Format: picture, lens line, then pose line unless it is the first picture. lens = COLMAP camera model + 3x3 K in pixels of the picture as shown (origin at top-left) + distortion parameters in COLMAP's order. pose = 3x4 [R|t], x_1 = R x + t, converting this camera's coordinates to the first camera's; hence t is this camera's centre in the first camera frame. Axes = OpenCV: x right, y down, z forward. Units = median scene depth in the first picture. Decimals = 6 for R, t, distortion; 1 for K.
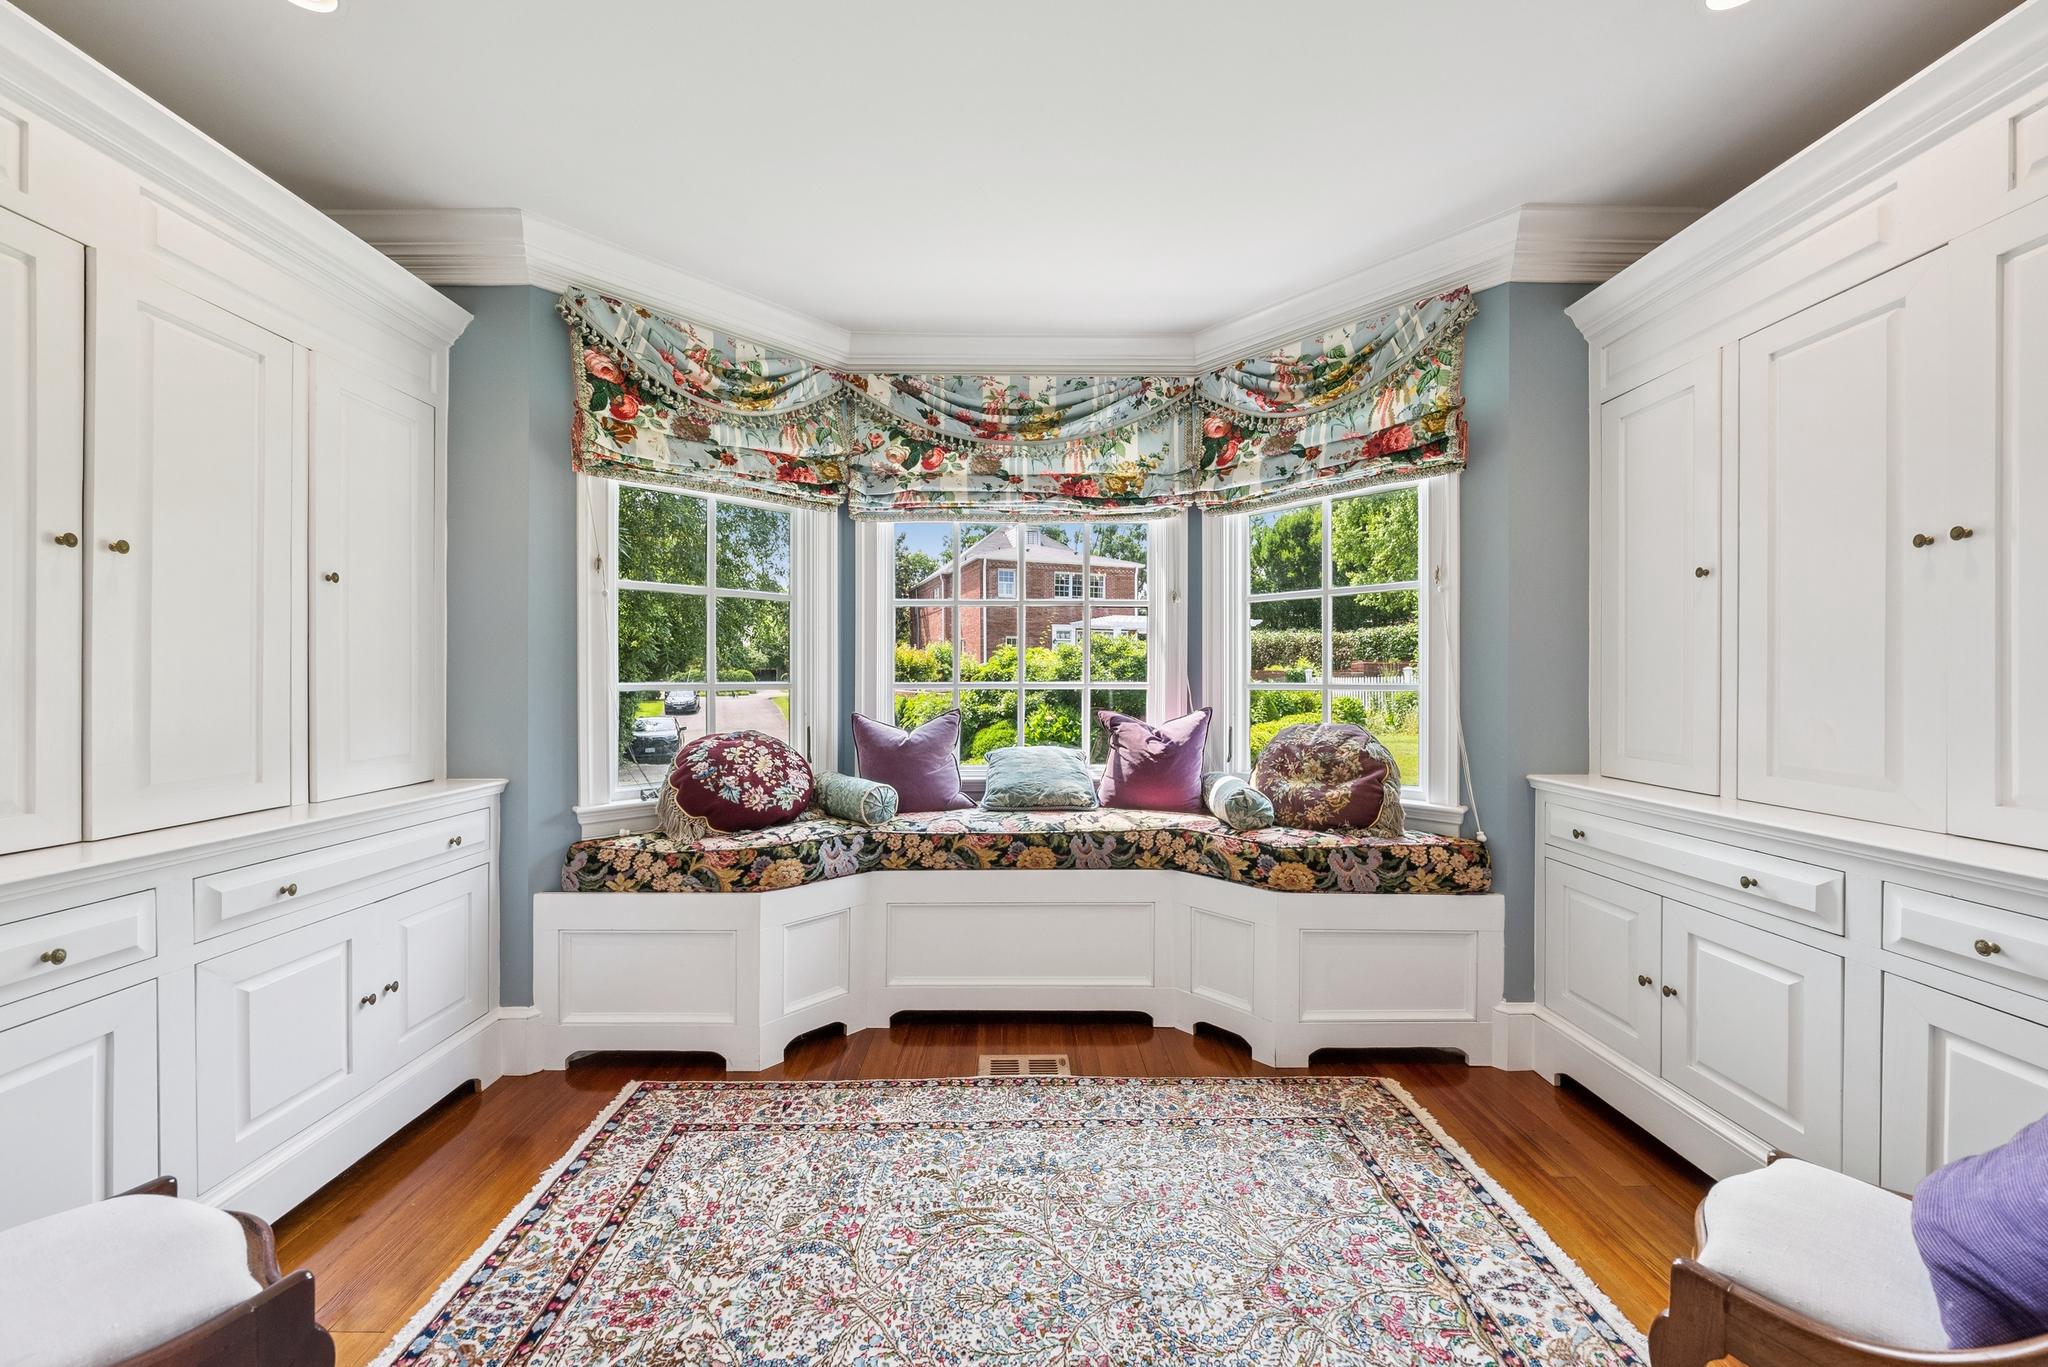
lens RADIAL K [[617.0, 0, 1028.0], [0, 617.0, 681.8], [0, 0, 1]] dist [-0.010898, -0.000030]
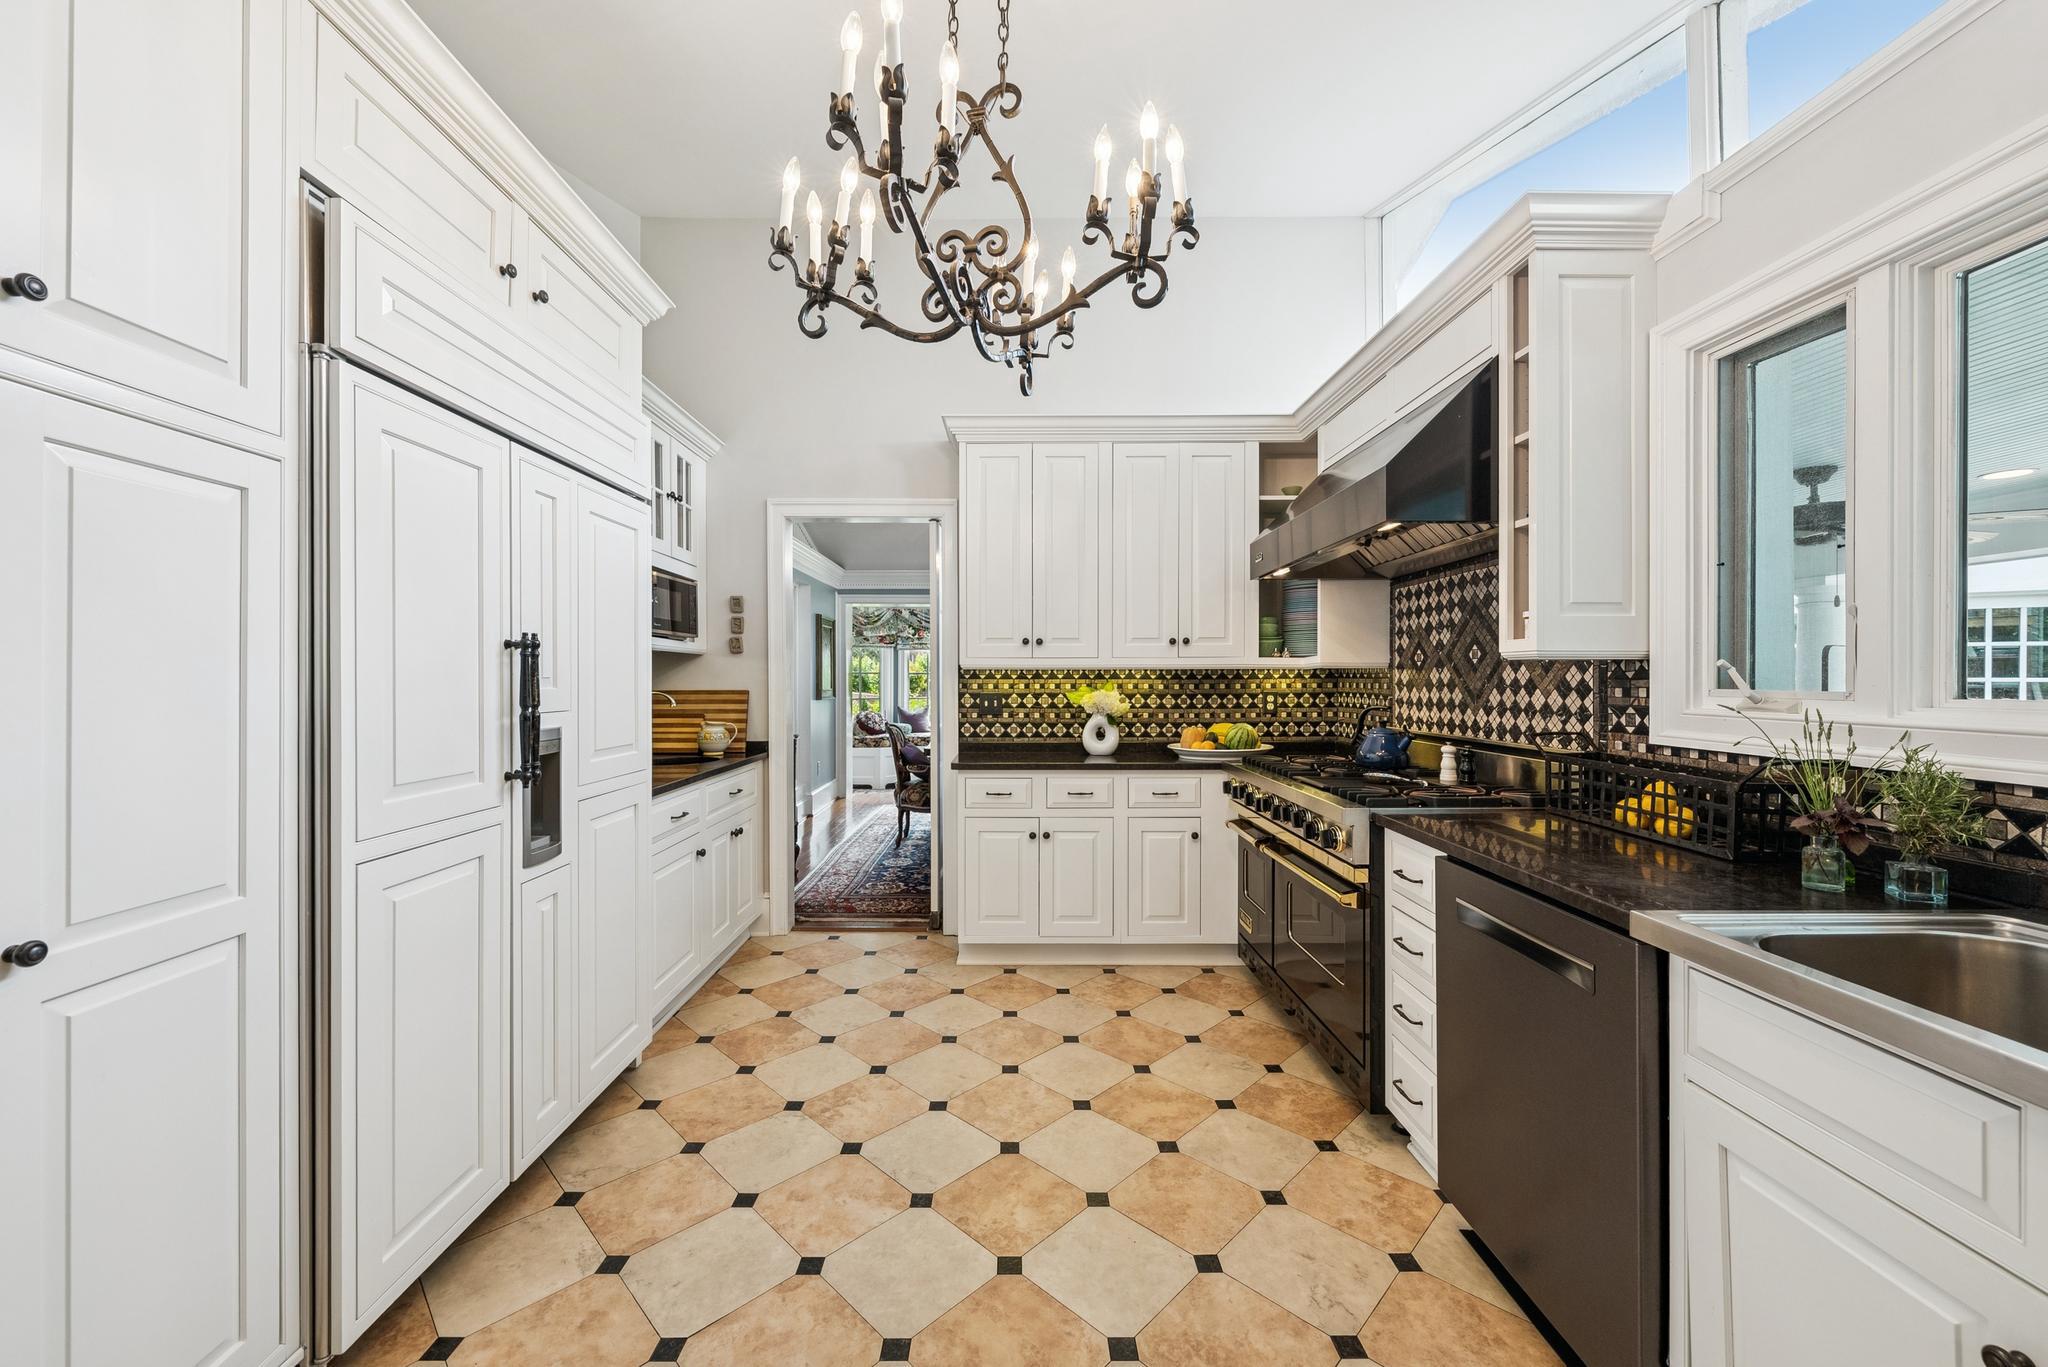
lens RADIAL K [[824.3, 0, 1009.1], [0, 824.3, 677.7], [0, 0, 1]] dist [0.001980, 0.000227]
pose [[0.999958, 0.008983, 0.001593, 0.364915], [-0.008976, 0.999951, -0.004262, -0.102030], [-0.001631, 0.004247, 0.999990, -3.909097]]
